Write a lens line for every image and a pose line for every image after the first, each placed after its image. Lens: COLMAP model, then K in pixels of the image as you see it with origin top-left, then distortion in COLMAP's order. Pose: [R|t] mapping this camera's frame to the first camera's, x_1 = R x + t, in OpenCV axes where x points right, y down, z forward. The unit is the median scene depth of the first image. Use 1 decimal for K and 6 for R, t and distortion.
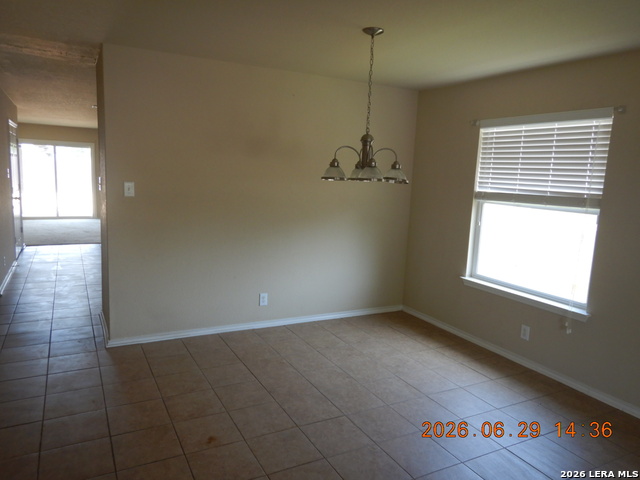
lens RADIAL K [[458.8, 0, 320.0], [0, 458.8, 240.0], [0, 0, 1]] dist [0.001024, 0.001089]
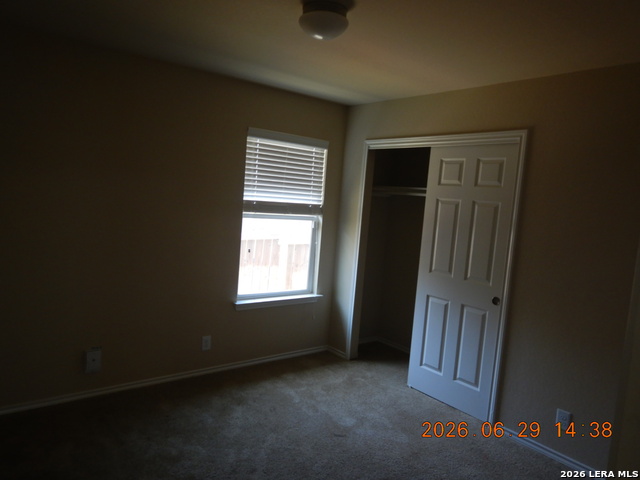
lens RADIAL K [[458.8, 0, 320.0], [0, 458.8, 240.0], [0, 0, 1]] dist [0.001024, 0.001089]
pose [[-0.170747, -0.150807, 0.973706, -0.636248], [0.062806, 0.984542, 0.163498, -0.198239], [-0.983311, 0.089072, -0.158636, 1.116731]]
